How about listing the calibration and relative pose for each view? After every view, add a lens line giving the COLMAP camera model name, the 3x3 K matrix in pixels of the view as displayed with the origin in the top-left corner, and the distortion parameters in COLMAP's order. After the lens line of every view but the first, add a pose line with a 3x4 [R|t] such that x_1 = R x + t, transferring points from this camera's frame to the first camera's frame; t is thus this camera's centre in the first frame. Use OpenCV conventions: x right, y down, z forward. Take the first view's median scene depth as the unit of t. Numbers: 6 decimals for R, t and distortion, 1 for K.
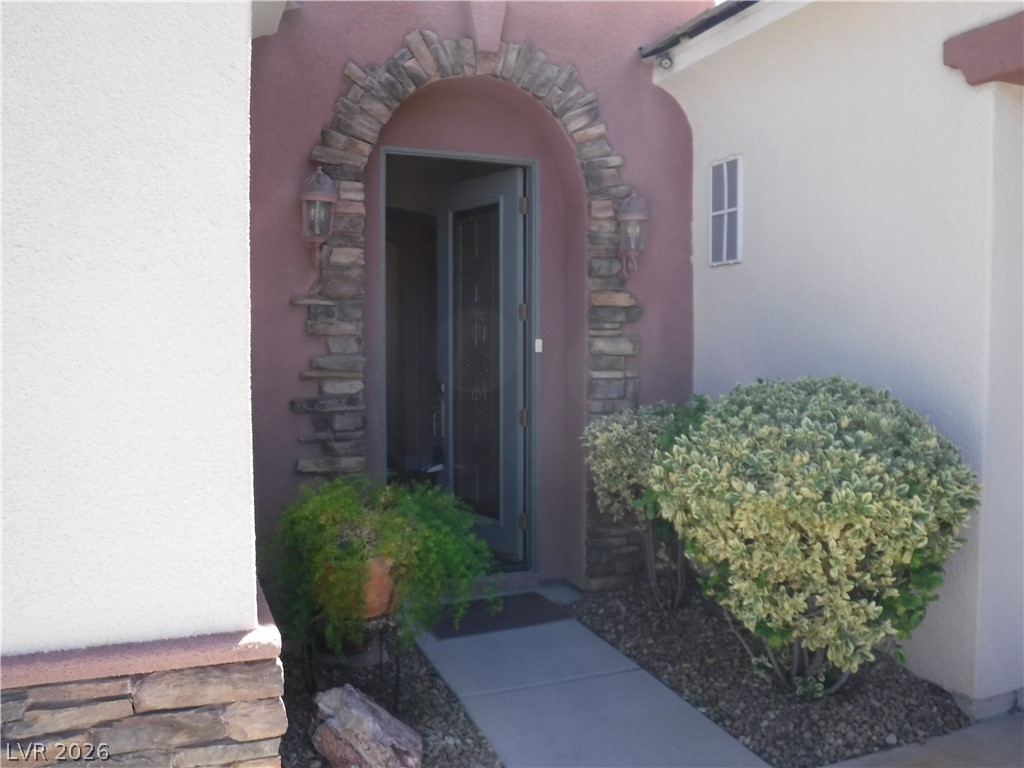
lens RADIAL K [[845.4, 0, 529.1], [0, 845.4, 387.3], [0, 0, 1]] dist [-0.103673, 0.049615]
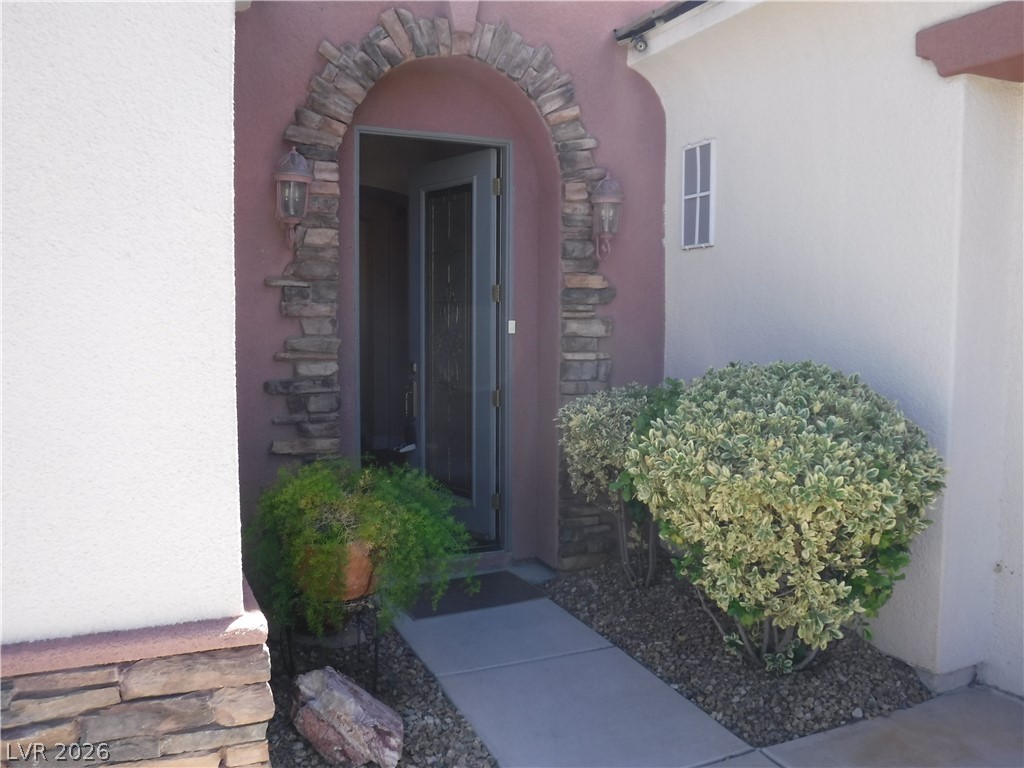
lens RADIAL K [[845.4, 0, 529.1], [0, 845.4, 387.3], [0, 0, 1]] dist [-0.103673, 0.049615]
pose [[0.998982, 0.001914, 0.045063, -0.019327], [-0.003251, 0.999556, 0.029622, -0.010942], [-0.044987, -0.029738, 0.998545, -0.007679]]
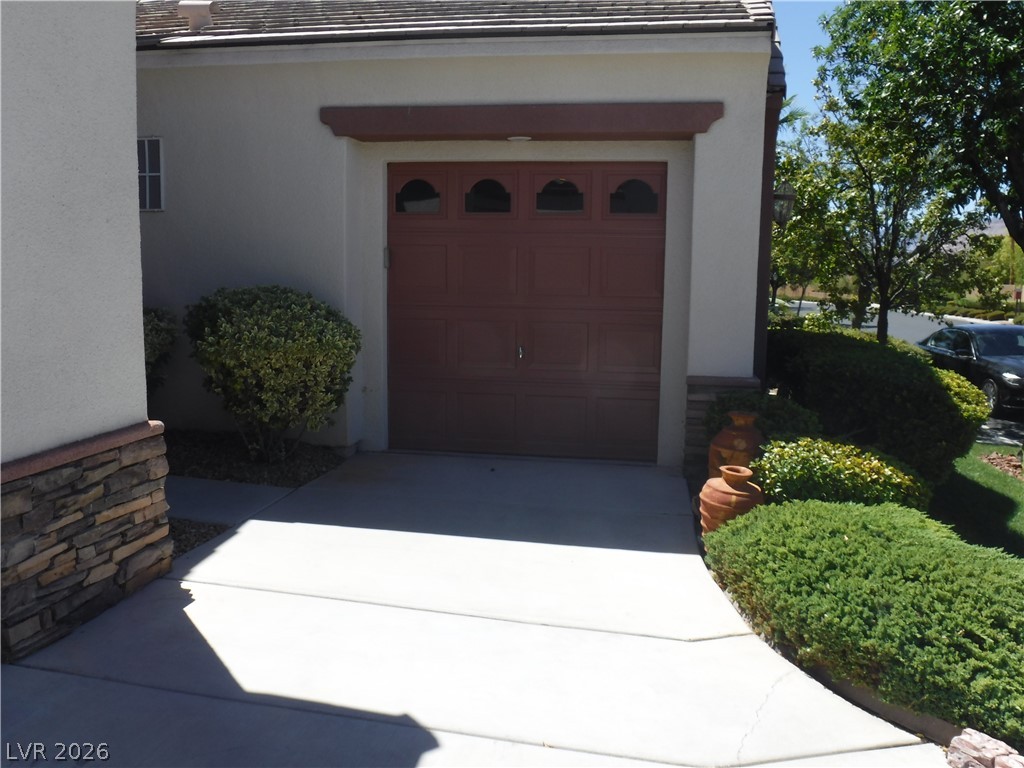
lens RADIAL K [[845.4, 0, 529.1], [0, 845.4, 387.3], [0, 0, 1]] dist [-0.103673, 0.049615]
pose [[0.514439, -0.101770, 0.851467, -1.008626], [0.022610, 0.994197, 0.105169, 0.031552], [-0.857229, -0.034851, 0.513755, -0.459342]]
